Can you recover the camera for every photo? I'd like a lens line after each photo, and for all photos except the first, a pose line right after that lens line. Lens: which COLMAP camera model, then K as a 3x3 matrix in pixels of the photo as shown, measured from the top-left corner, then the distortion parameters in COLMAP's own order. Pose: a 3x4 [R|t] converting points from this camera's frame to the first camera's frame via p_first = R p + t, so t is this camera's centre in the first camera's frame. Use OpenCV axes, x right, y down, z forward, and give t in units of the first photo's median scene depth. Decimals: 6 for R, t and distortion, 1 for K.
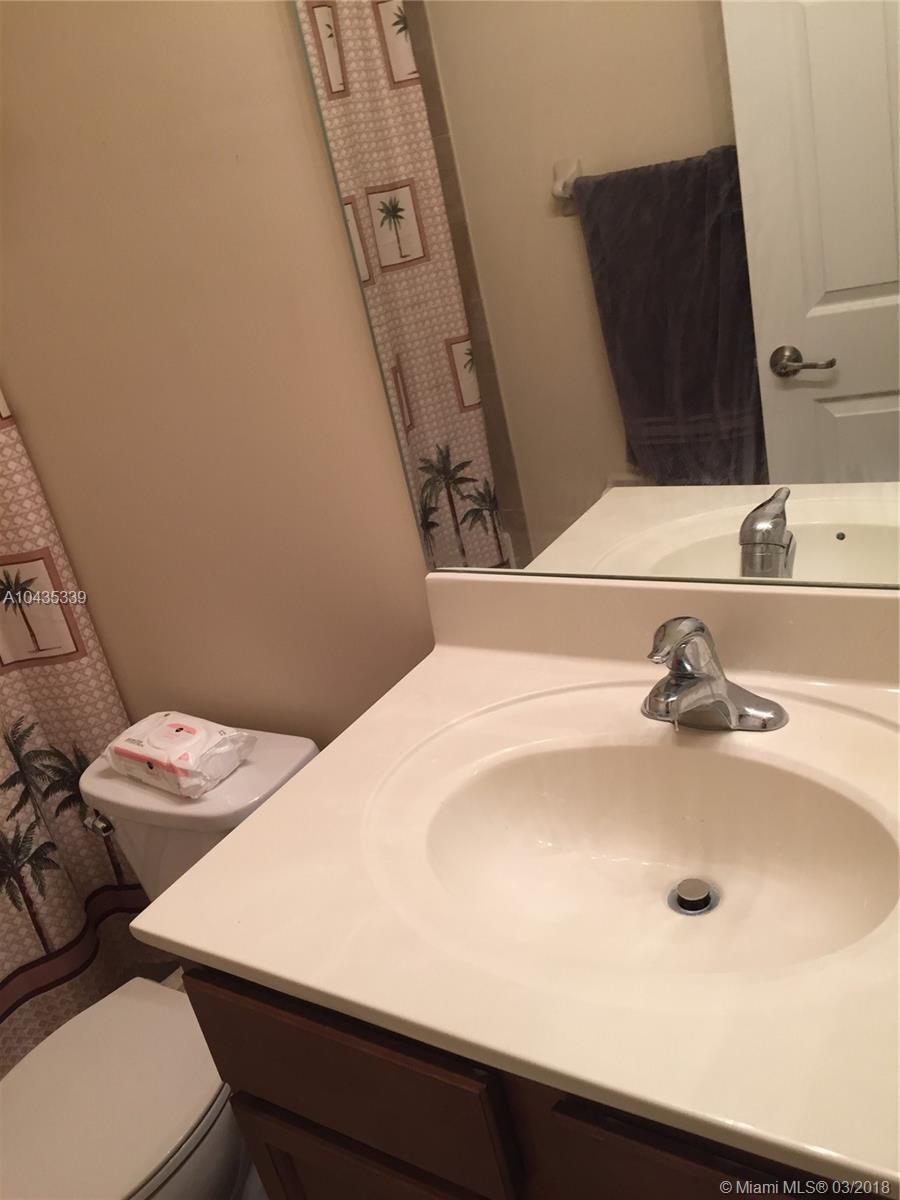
lens RADIAL K [[1042.6, 0, 450.0], [0, 1042.6, 600.0], [0, 0, 1]] dist [0.118301, -0.105136]
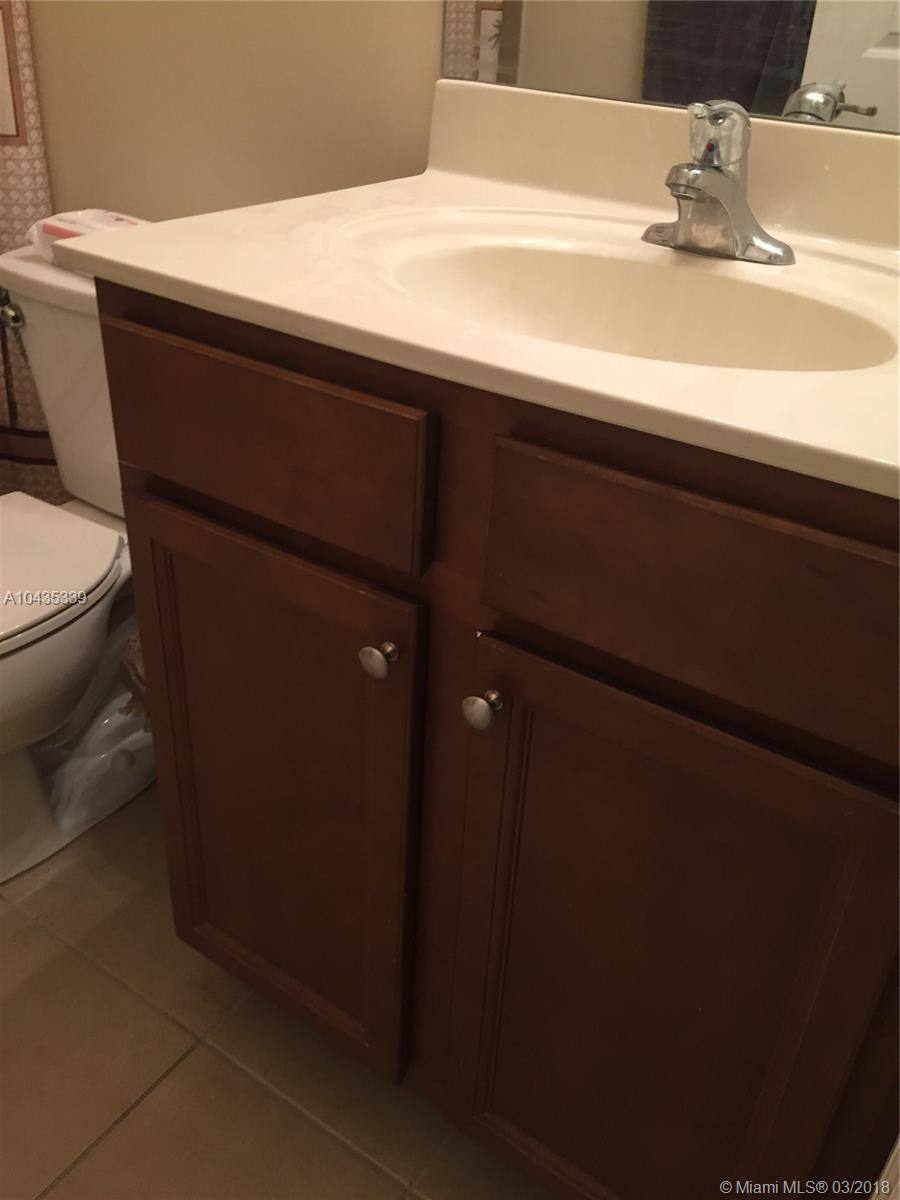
lens RADIAL K [[1057.3, 0, 447.8], [0, 1057.3, 565.5], [0, 0, 1]] dist [0.125784, -0.154321]
pose [[0.966103, 0.239520, 0.096307, -0.002941], [-0.249363, 0.962366, 0.108025, 0.206661], [-0.066809, -0.128379, 0.989472, 0.024542]]
